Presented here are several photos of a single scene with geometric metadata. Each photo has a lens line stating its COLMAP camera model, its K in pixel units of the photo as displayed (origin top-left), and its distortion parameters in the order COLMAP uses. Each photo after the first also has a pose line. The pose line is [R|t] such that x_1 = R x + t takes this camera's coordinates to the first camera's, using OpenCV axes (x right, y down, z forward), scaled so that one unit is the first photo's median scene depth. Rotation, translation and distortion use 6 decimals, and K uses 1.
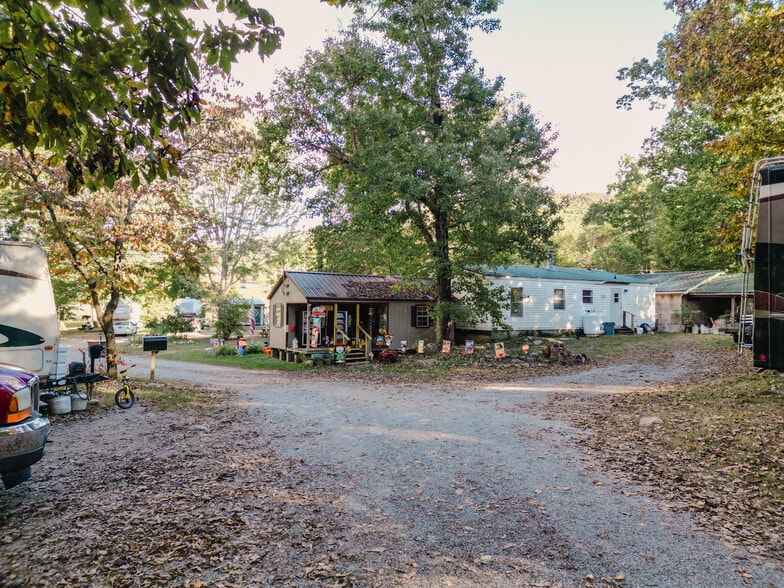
lens RADIAL K [[547.4, 0, 392.0], [0, 547.4, 294.0], [0, 0, 1]] dist [0.089421, -0.092167]
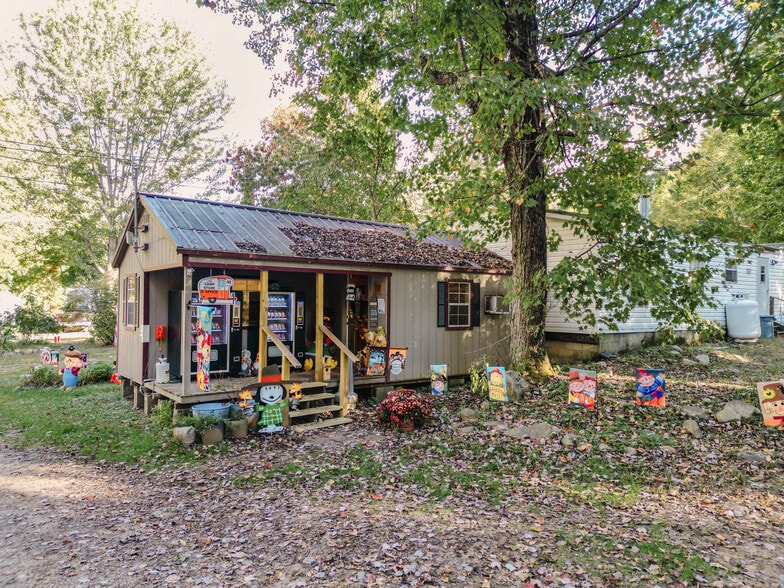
lens RADIAL K [[547.4, 0, 392.0], [0, 547.4, 294.0], [0, 0, 1]] dist [0.089421, -0.092167]
pose [[0.995738, 0.000452, 0.092223, -0.046157], [-0.001328, 0.999955, 0.009435, 0.029672], [-0.092214, -0.009517, 0.995694, 0.583617]]
